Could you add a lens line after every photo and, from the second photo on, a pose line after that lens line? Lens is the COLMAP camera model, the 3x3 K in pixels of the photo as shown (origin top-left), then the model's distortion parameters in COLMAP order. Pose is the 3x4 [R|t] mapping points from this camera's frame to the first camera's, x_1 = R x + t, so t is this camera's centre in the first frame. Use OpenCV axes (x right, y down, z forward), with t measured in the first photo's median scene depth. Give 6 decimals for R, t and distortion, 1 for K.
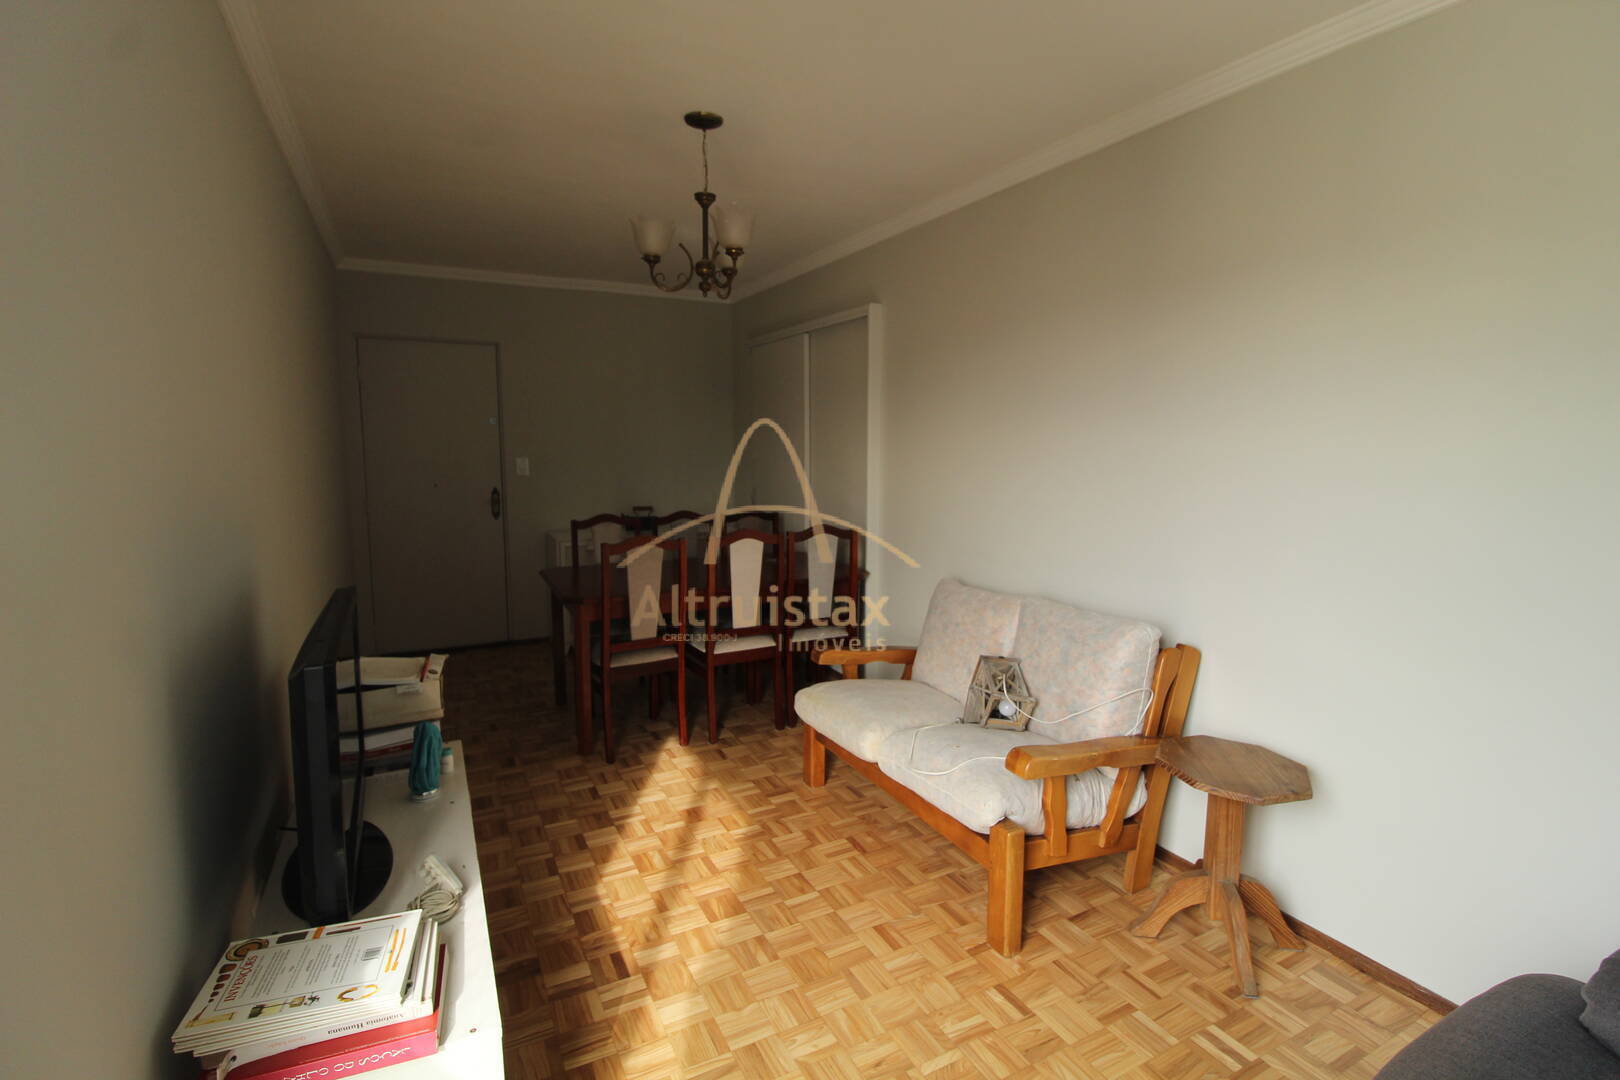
lens RADIAL K [[748.4, 0, 814.1], [0, 748.4, 536.4], [0, 0, 1]] dist [-0.005498, -0.009561]
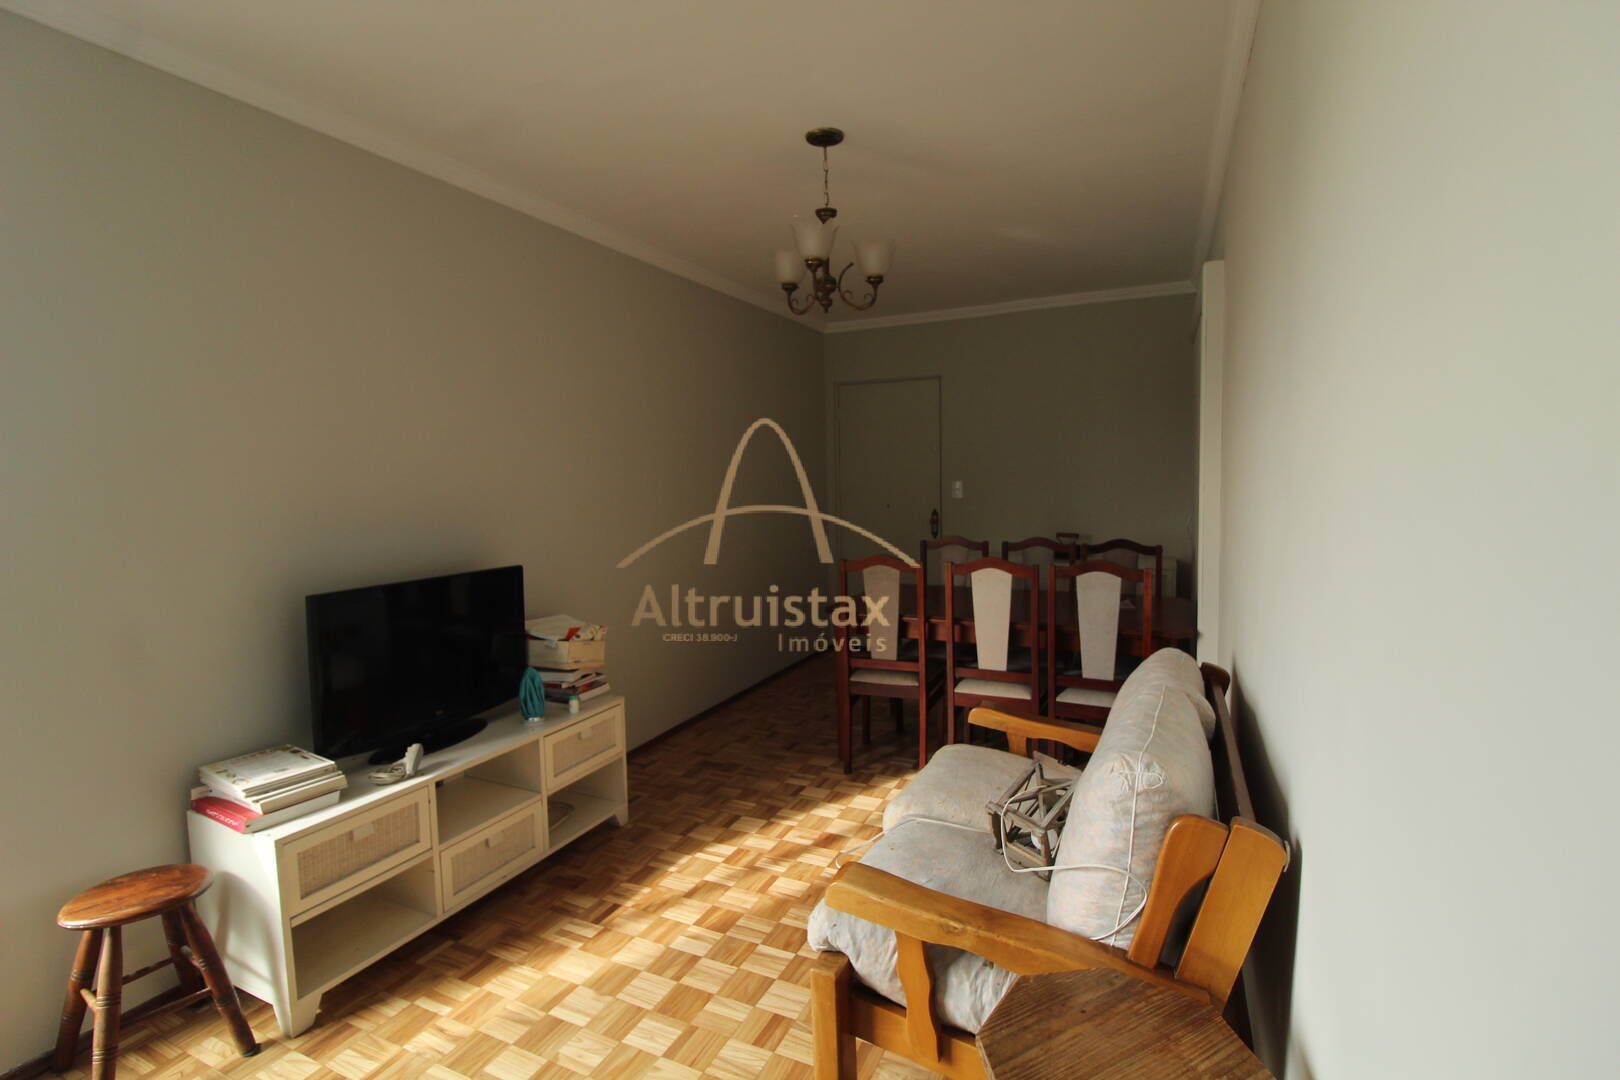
lens RADIAL K [[748.4, 0, 816.7], [0, 748.4, 536.8], [0, 0, 1]] dist [-0.005498, -0.009561]
pose [[0.598721, 0.044400, -0.799726, 0.658888], [-0.073297, 0.997310, 0.000494, -0.024969], [0.797597, 0.058322, 0.600365, 0.420341]]
